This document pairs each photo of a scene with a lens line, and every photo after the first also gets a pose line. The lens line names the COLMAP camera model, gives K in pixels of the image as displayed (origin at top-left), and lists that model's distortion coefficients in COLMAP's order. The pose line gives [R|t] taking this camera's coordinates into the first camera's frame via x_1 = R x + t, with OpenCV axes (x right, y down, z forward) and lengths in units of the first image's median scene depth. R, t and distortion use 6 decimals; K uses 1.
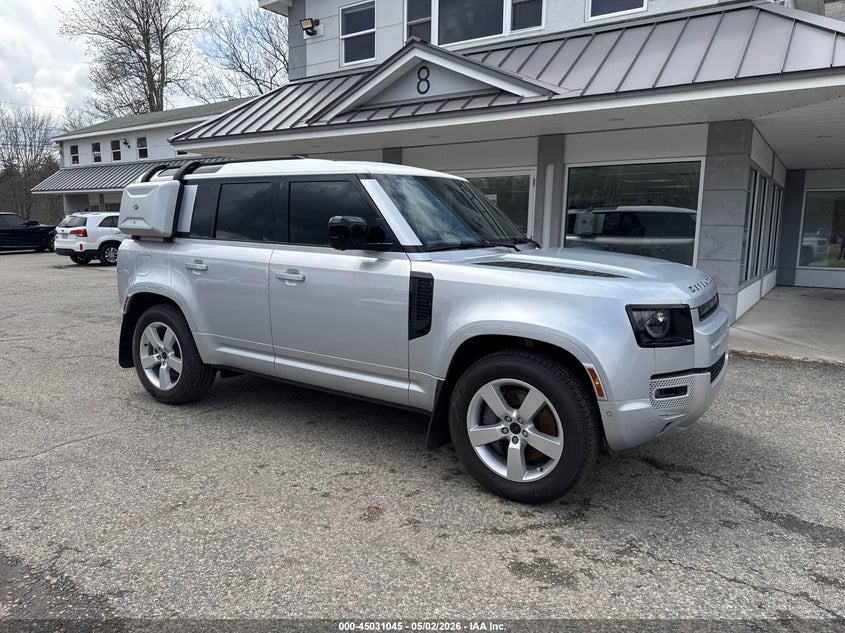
lens RADIAL K [[582.7, 0, 399.3], [0, 582.7, 327.5], [0, 0, 1]] dist [0.000418, -0.013391]
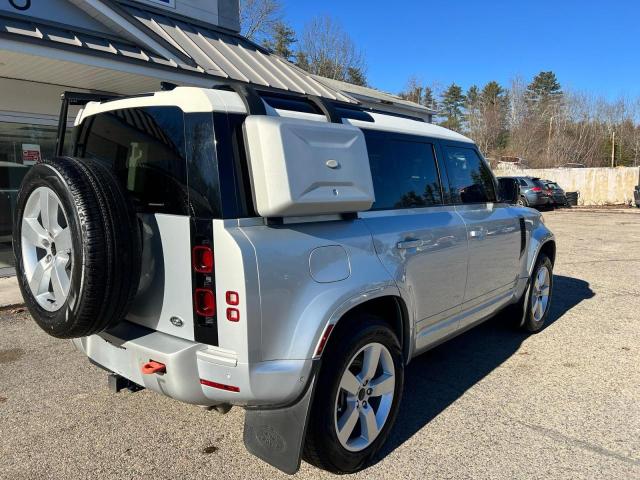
lens RADIAL K [[493.9, 0, 319.6], [0, 493.9, 240.8], [0, 0, 1]] dist [0.000604, -0.008077]
pose [[0.108418, -0.132701, 0.985209, -0.539413], [0.174574, 0.978191, 0.112545, -0.109441], [-0.978657, 0.159790, 0.129219, 0.552568]]
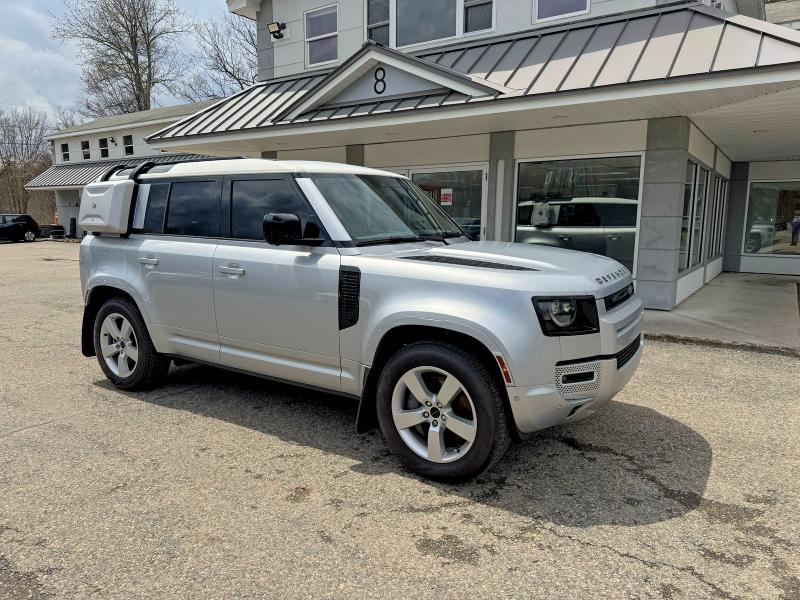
lens RADIAL K [[551.7, 0, 377.9], [0, 551.7, 316.3], [0, 0, 1]] dist [-0.005120, -0.006690]
pose [[0.999969, -0.007778, -0.001174, 0.037170], [0.007785, 0.999951, 0.006054, -0.003701], [0.001127, -0.006063, 0.999981, -0.002072]]
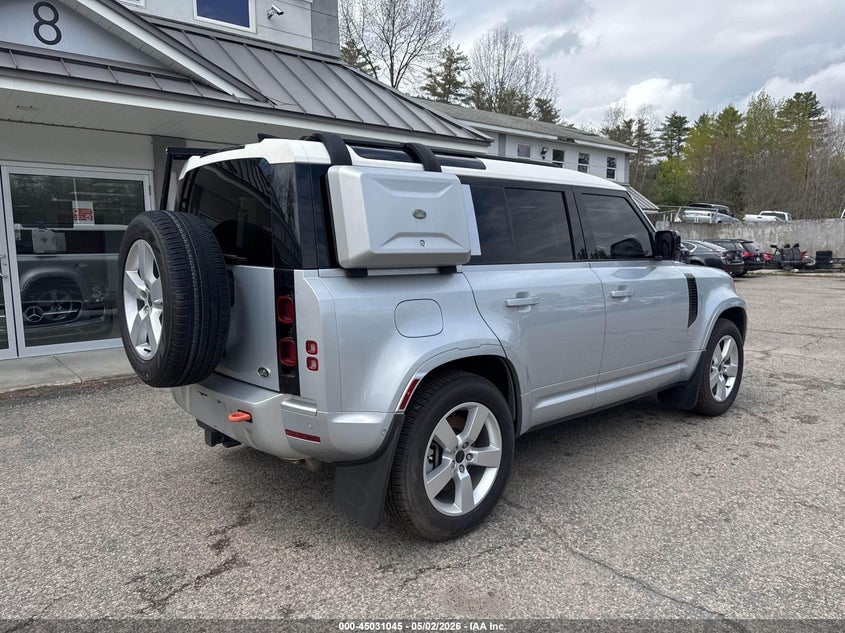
lens RADIAL K [[622.6, 0, 419.3], [0, 622.6, 319.8], [0, 0, 1]] dist [0.008641, -0.008490]
pose [[0.241814, -0.133846, 0.961047, -0.594124], [0.181004, 0.979278, 0.090842, -0.093098], [-0.953291, 0.151987, 0.261030, 0.493864]]
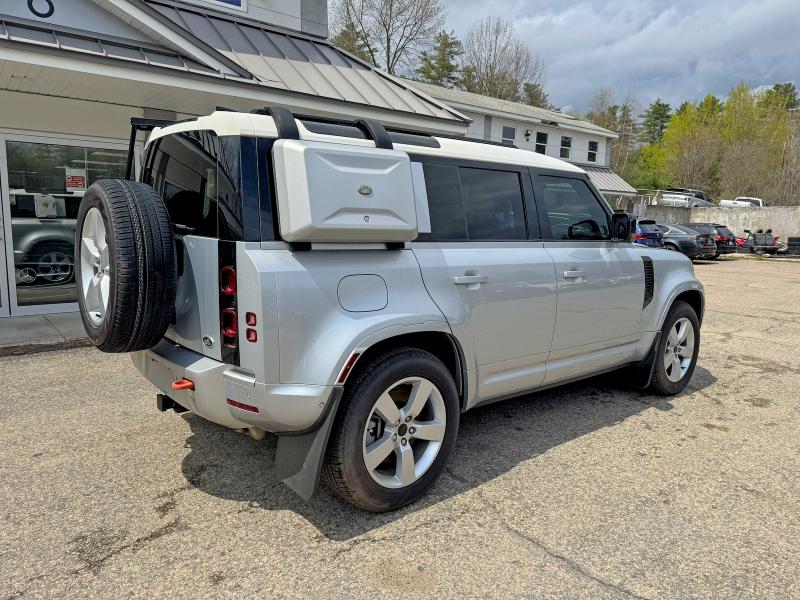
lens RADIAL K [[587.3, 0, 399.0], [0, 587.3, 297.5], [0, 0, 1]] dist [0.007100, -0.004750]
pose [[0.264692, -0.137372, 0.954499, -0.571043], [0.151715, 0.983407, 0.099460, -0.089838], [-0.952324, 0.118486, 0.281141, 0.471732]]
